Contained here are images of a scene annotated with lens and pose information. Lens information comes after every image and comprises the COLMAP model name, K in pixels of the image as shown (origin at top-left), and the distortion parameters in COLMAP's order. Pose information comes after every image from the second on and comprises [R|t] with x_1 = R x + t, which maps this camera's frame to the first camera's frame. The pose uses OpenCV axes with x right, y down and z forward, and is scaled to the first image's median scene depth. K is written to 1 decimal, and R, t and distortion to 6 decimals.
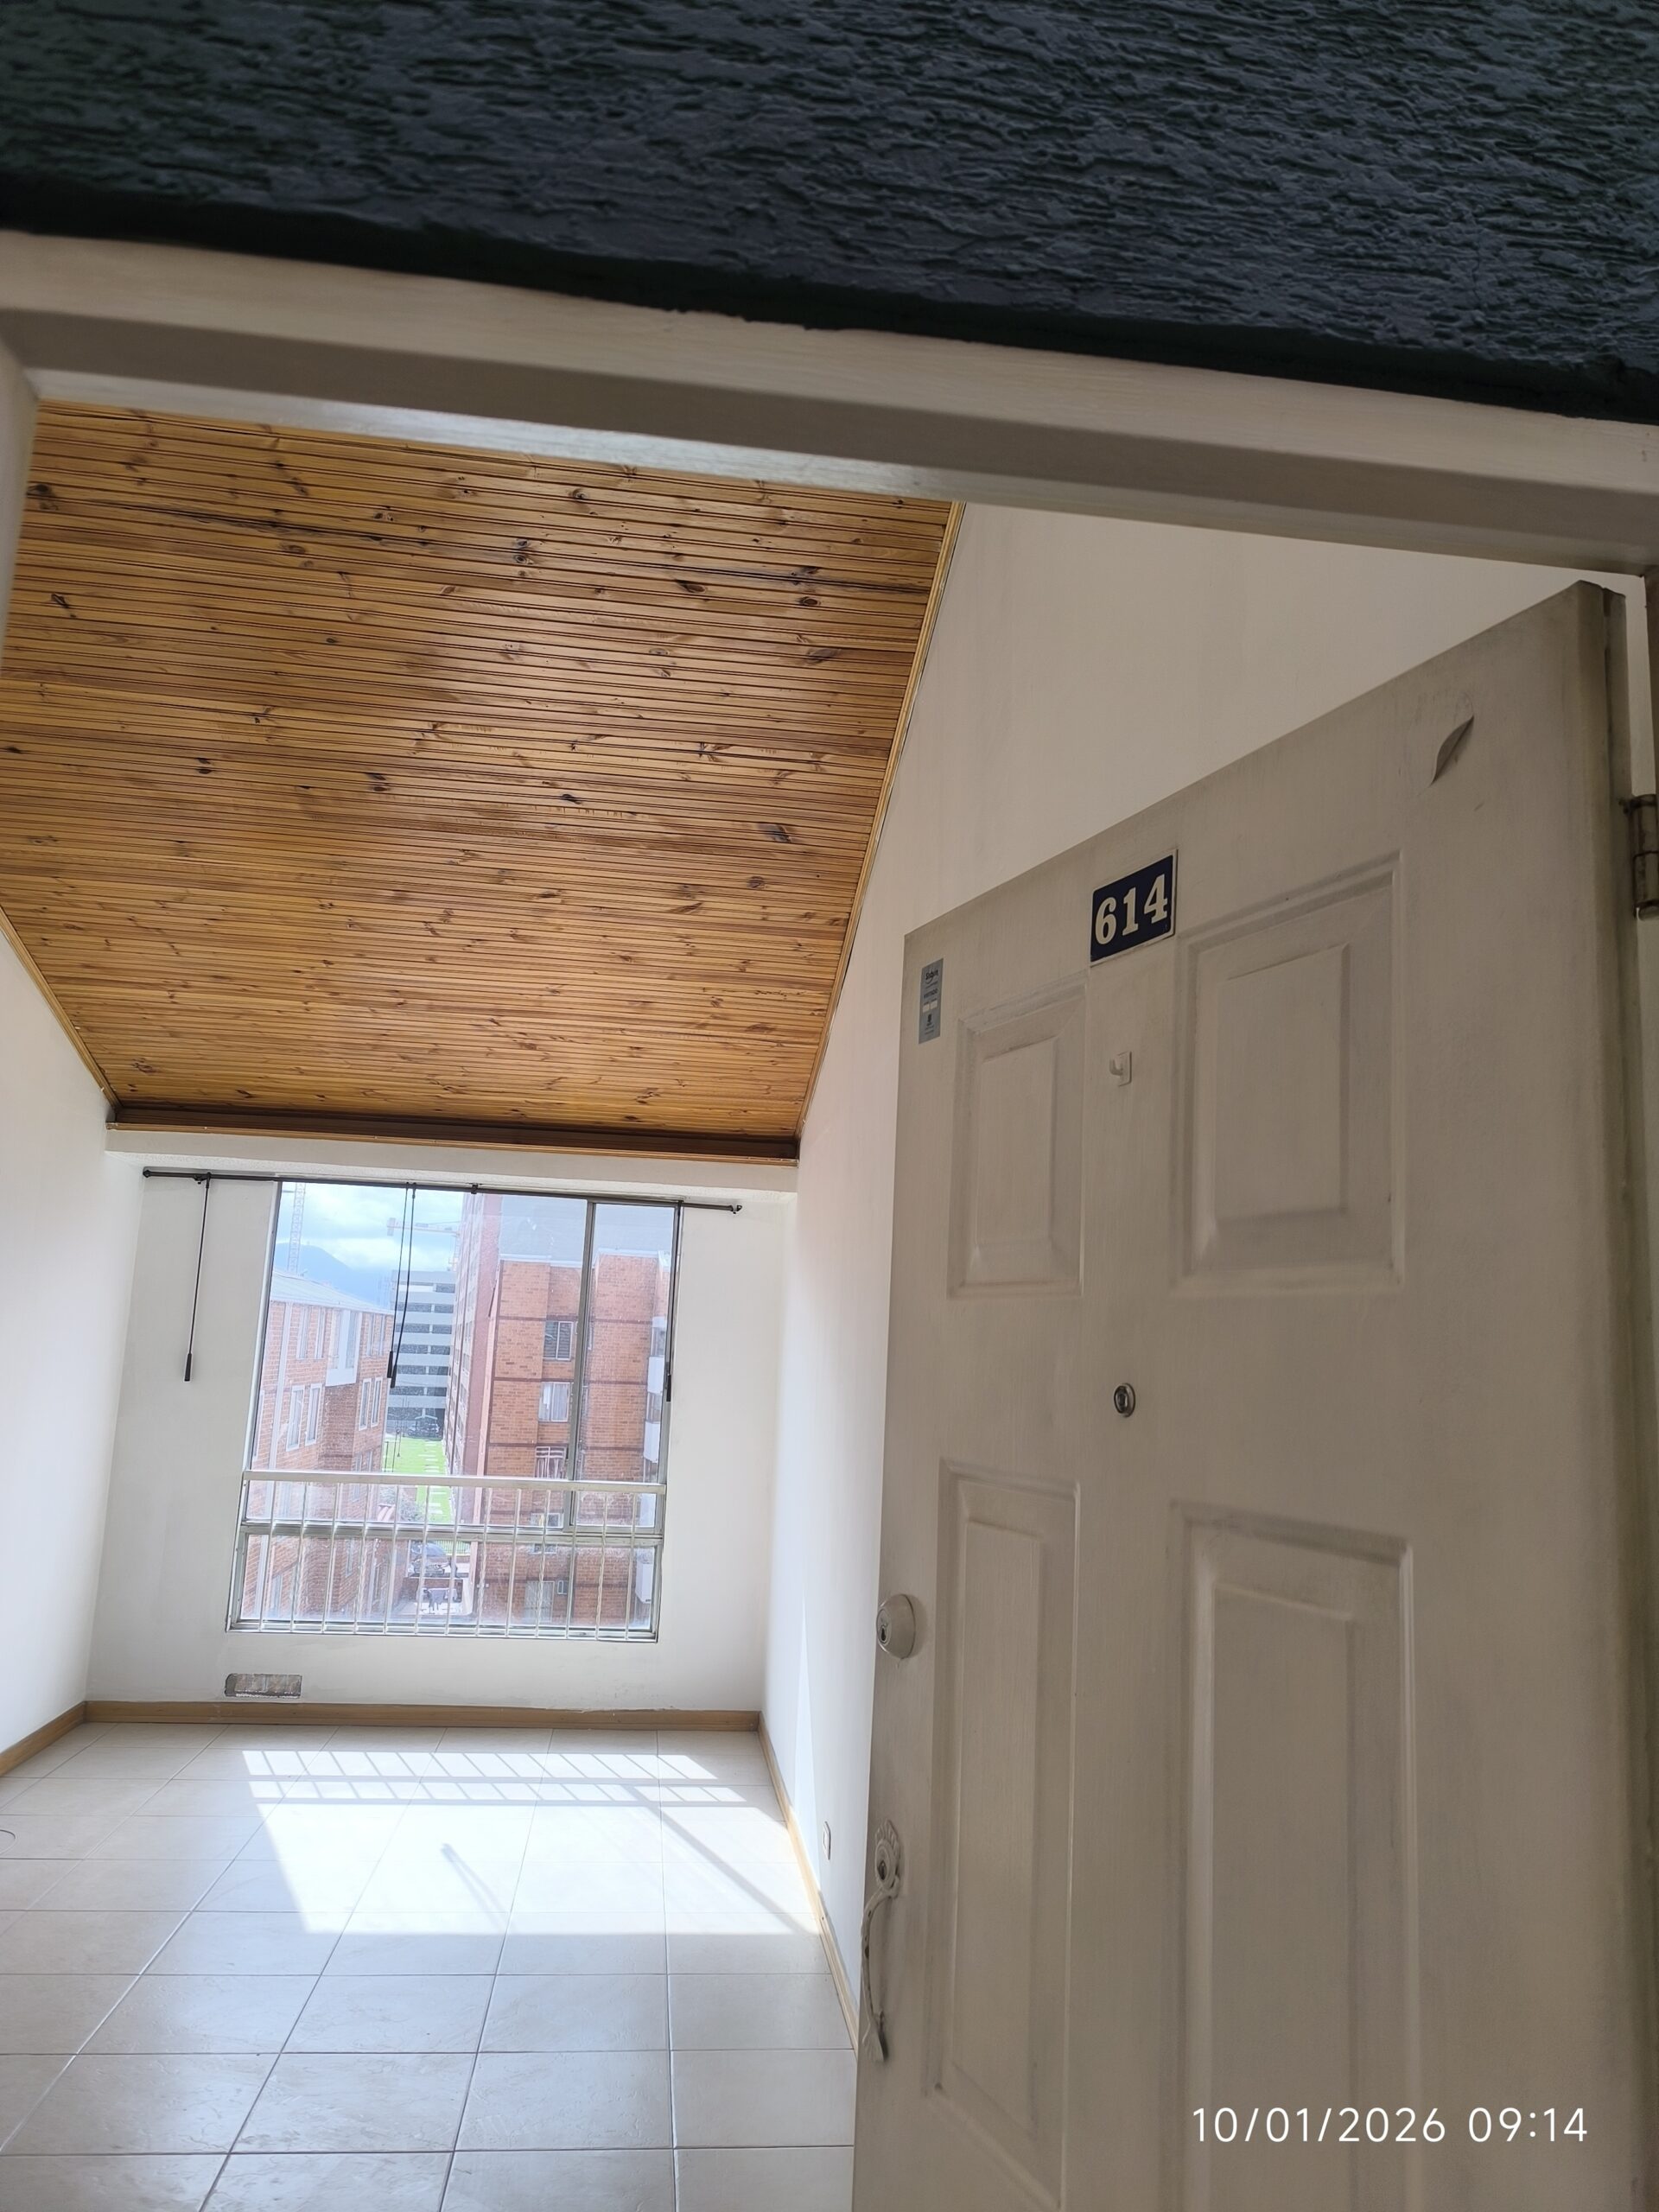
lens RADIAL K [[1515.1, 0, 835.7], [0, 1515.1, 1110.8], [0, 0, 1]] dist [0.034235, -0.034886]
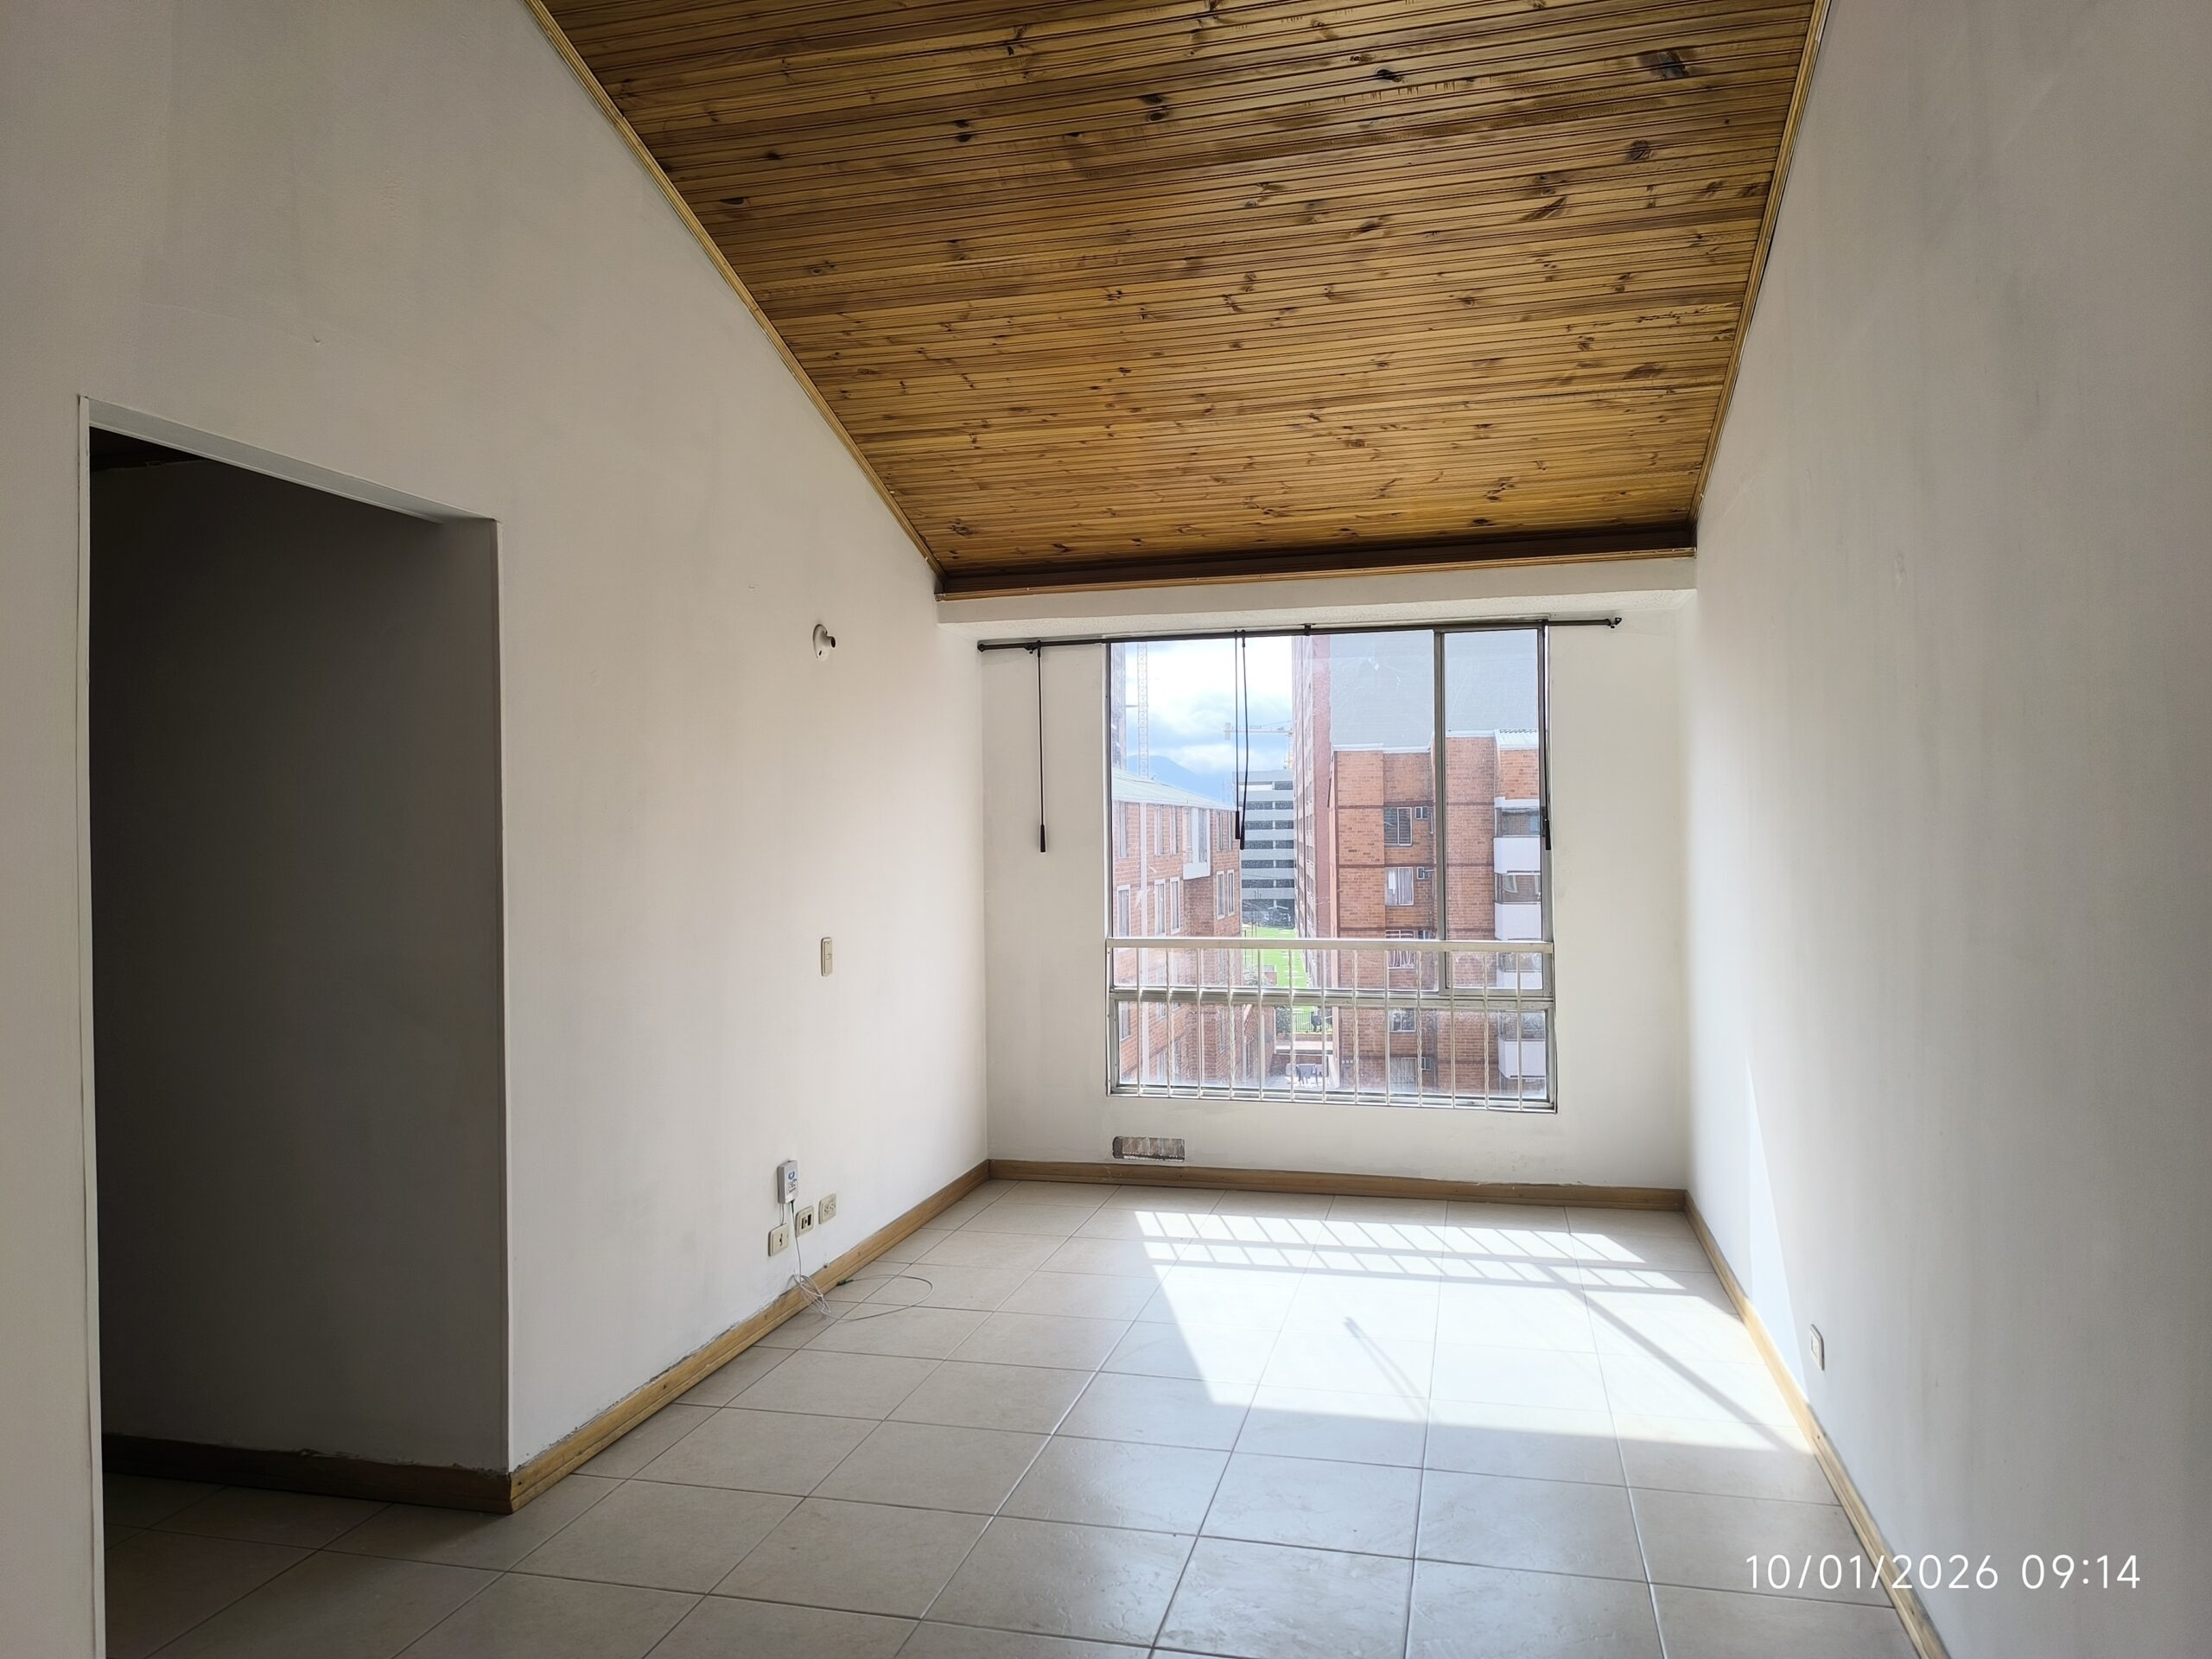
lens RADIAL K [[1515.1, 0, 1112.4], [0, 1515.1, 832.9], [0, 0, 1]] dist [0.034235, -0.034886]
pose [[0.932702, -0.056305, -0.356226, -0.039806], [0.109760, 0.985199, 0.131664, 0.049009], [0.343540, -0.161902, 0.925077, 0.131618]]
